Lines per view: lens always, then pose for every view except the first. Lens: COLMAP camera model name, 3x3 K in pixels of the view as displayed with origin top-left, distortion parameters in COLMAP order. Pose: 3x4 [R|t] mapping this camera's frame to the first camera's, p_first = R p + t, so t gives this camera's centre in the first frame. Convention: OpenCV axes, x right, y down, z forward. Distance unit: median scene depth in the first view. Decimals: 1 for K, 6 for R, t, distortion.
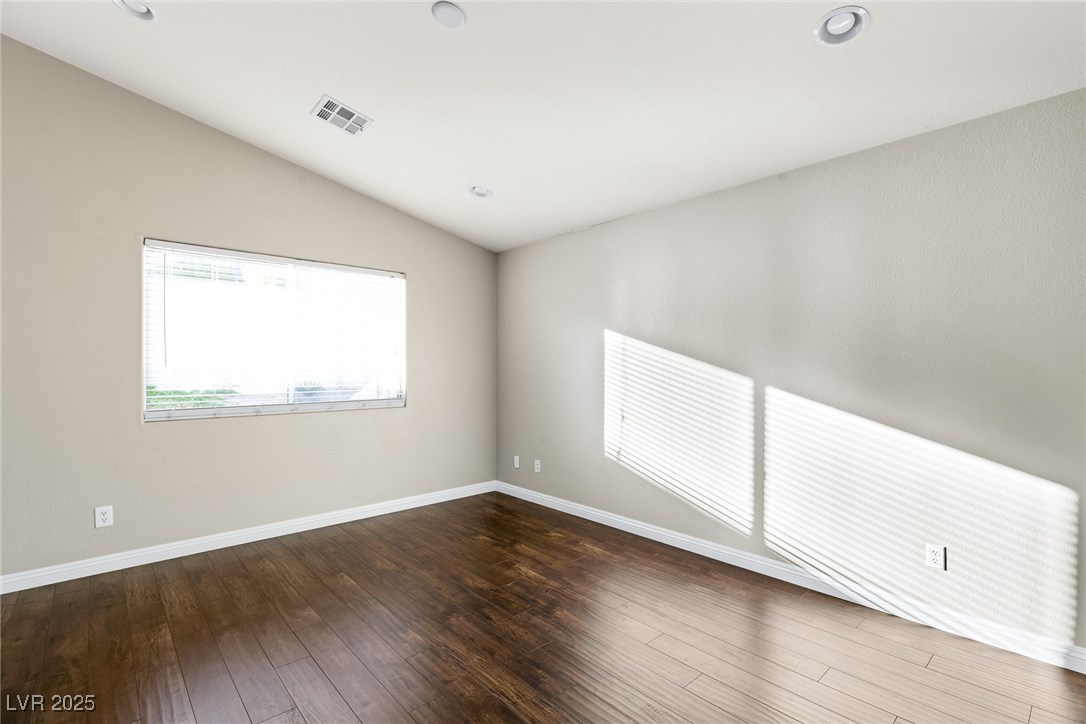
lens RADIAL K [[486.6, 0, 542.7], [0, 486.6, 366.5], [0, 0, 1]] dist [0.002306, 0.000190]
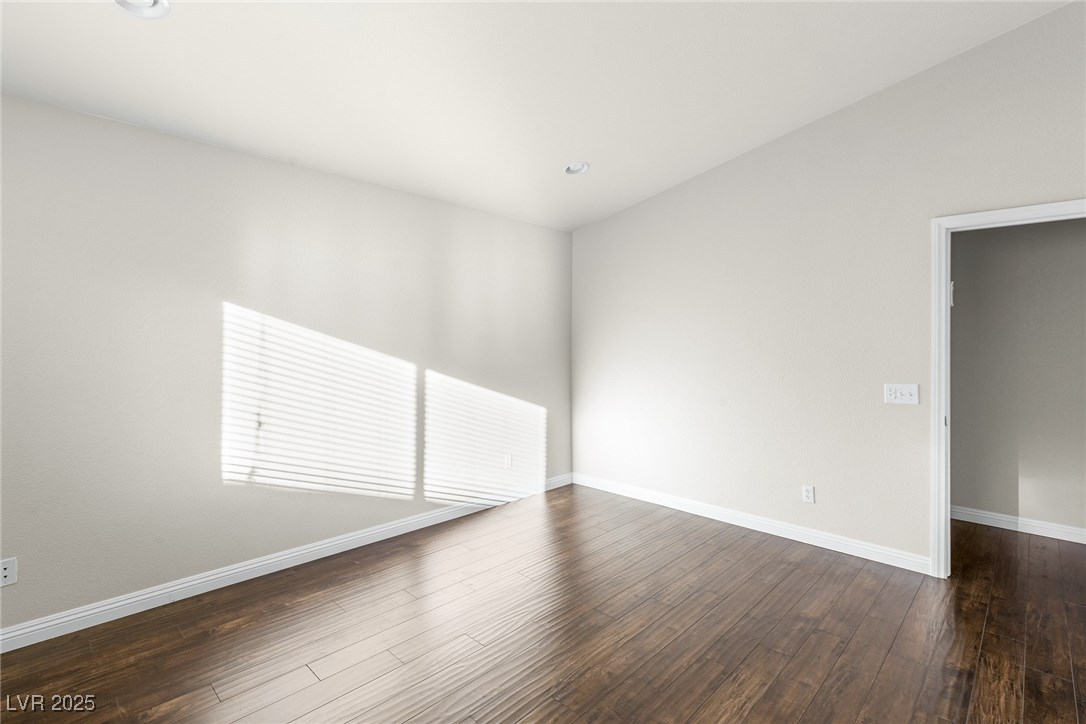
lens RADIAL K [[486.6, 0, 539.1], [0, 486.6, 343.8], [0, 0, 1]] dist [0.002306, 0.000190]
pose [[-0.036624, 0.005308, 0.999315, -0.618293], [0.000849, 0.999986, -0.005280, -0.013822], [-0.999329, 0.000655, -0.036628, 0.624755]]
